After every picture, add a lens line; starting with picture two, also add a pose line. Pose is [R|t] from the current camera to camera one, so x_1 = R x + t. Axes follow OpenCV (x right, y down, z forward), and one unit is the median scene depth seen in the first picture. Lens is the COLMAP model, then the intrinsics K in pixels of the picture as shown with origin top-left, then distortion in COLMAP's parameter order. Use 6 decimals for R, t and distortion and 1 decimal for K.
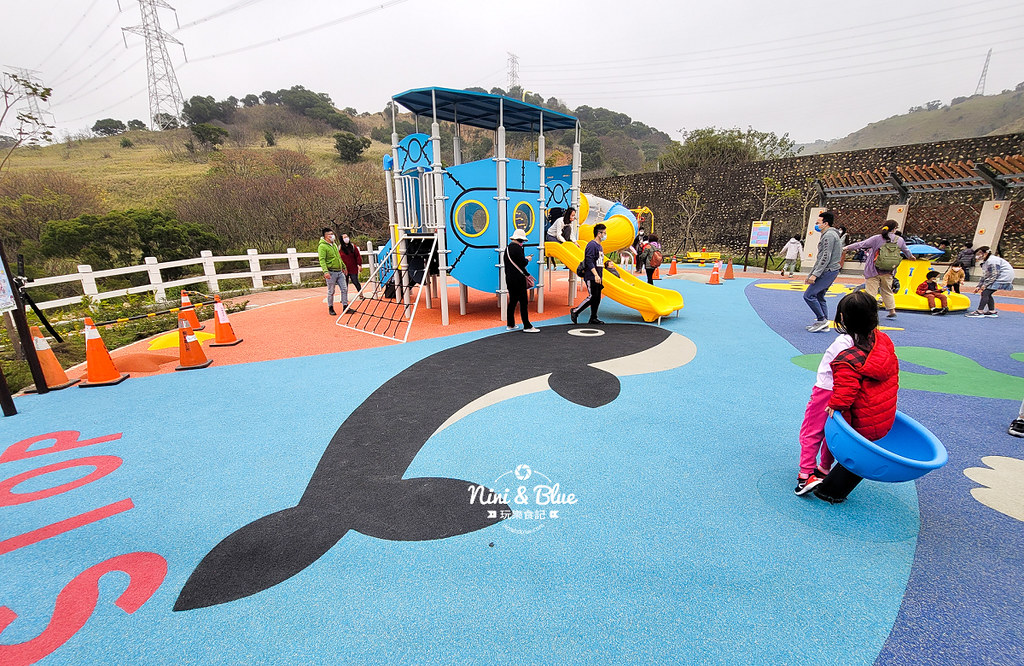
lens RADIAL K [[465.4, 0, 511.7], [0, 465.4, 376.9], [0, 0, 1]] dist [-0.004454, 0.000890]
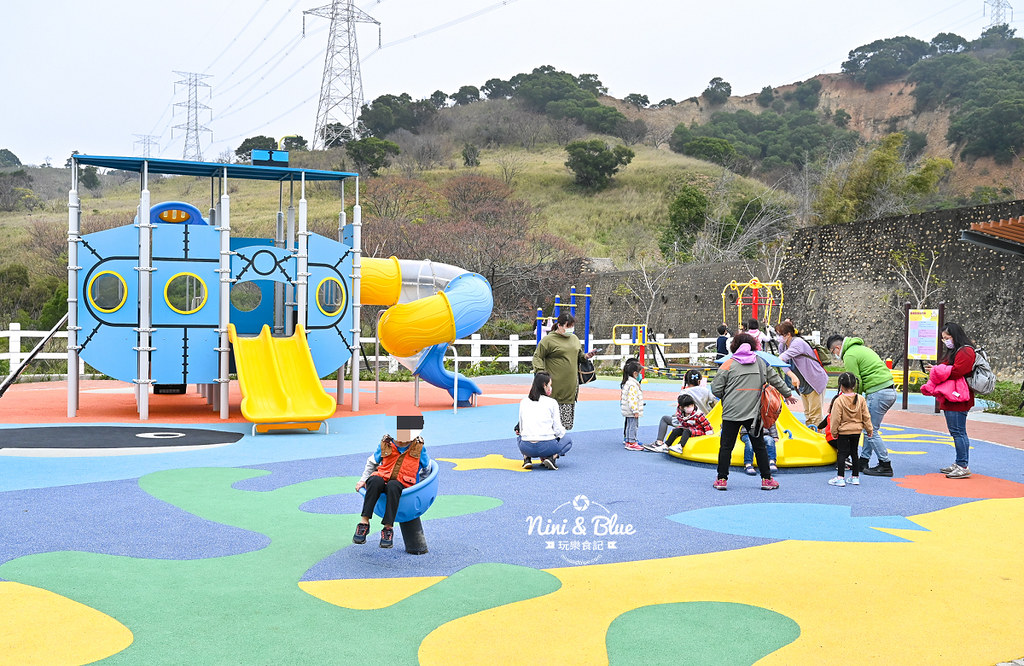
lens RADIAL K [[1025.3, 0, 489.2], [0, 1025.3, 334.3], [0, 0, 1]] dist [0.005103, 0.015641]
pose [[0.890030, 0.038959, -0.454234, 0.108783], [-0.165358, 0.956081, -0.242002, 0.005107], [0.424857, 0.290500, 0.857383, -0.020823]]
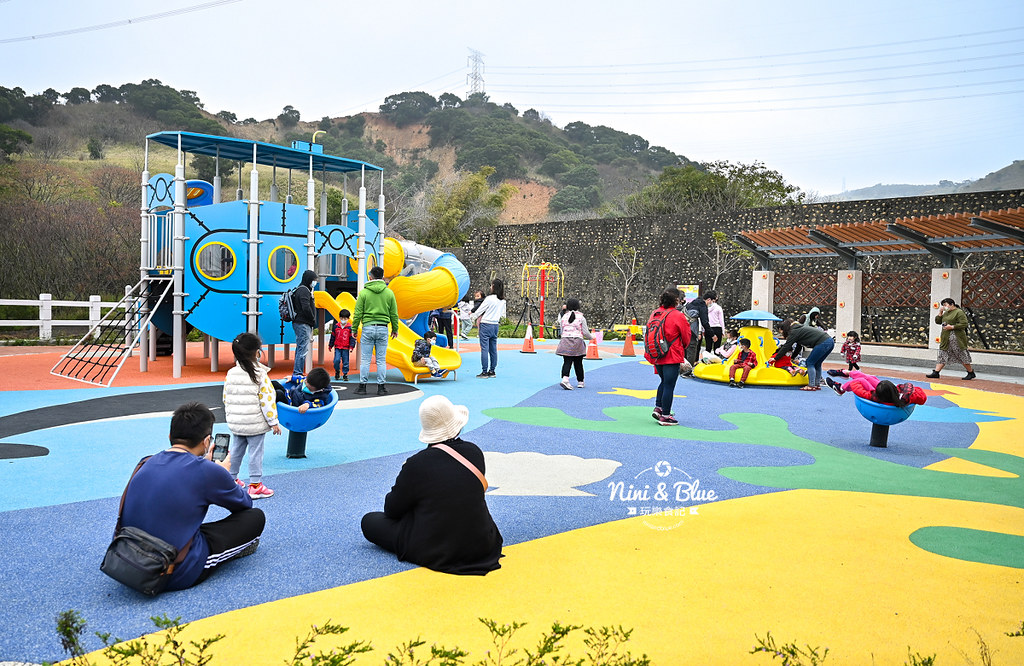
lens RADIAL K [[784.9, 0, 473.6], [0, 784.9, 321.2], [0, 0, 1]] dist [0.010116, 0.006357]
pose [[0.999290, 0.037495, 0.003597, 0.033230], [-0.035135, 0.962271, -0.269814, 0.013439], [-0.013578, 0.269497, 0.962906, -0.035833]]
